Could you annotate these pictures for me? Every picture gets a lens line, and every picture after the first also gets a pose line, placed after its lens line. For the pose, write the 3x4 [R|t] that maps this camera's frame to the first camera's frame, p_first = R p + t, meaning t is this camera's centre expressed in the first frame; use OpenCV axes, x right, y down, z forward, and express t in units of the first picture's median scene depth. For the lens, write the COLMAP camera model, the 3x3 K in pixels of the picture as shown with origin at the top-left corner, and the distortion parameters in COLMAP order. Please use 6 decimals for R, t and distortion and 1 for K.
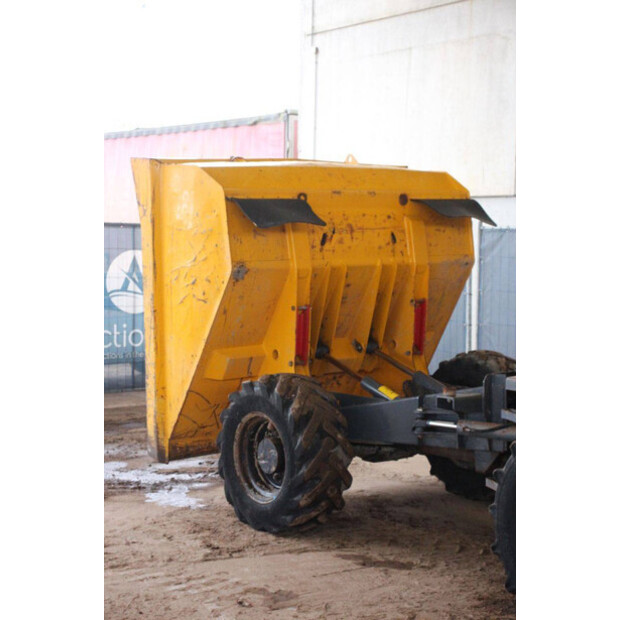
lens RADIAL K [[1247.1, 0, 308.0], [0, 1247.1, 314.7], [0, 0, 1]] dist [0.285481, 0.000000]
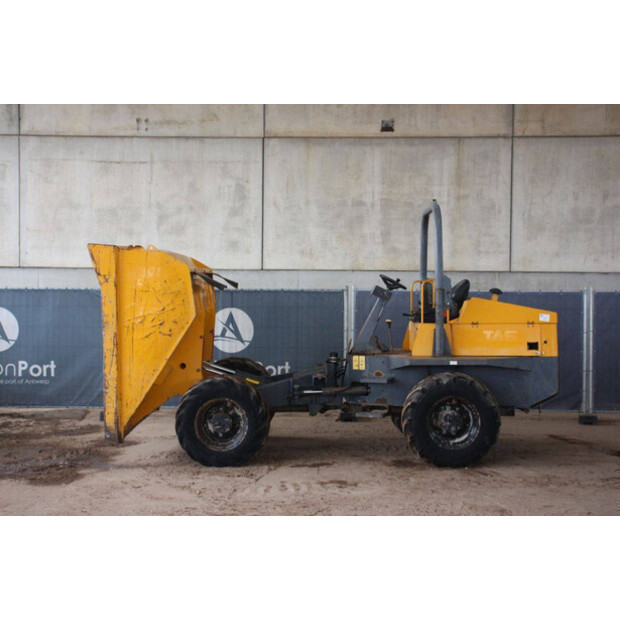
lens RADIAL K [[829.6, 0, 313.4], [0, 829.6, 313.8], [0, 0, 1]] dist [0.059863, 0.000000]
pose [[0.600215, -0.023500, 0.799493, -0.809762], [0.052894, 0.998546, -0.010360, -0.016860], [-0.798088, 0.048507, 0.600586, 0.199441]]
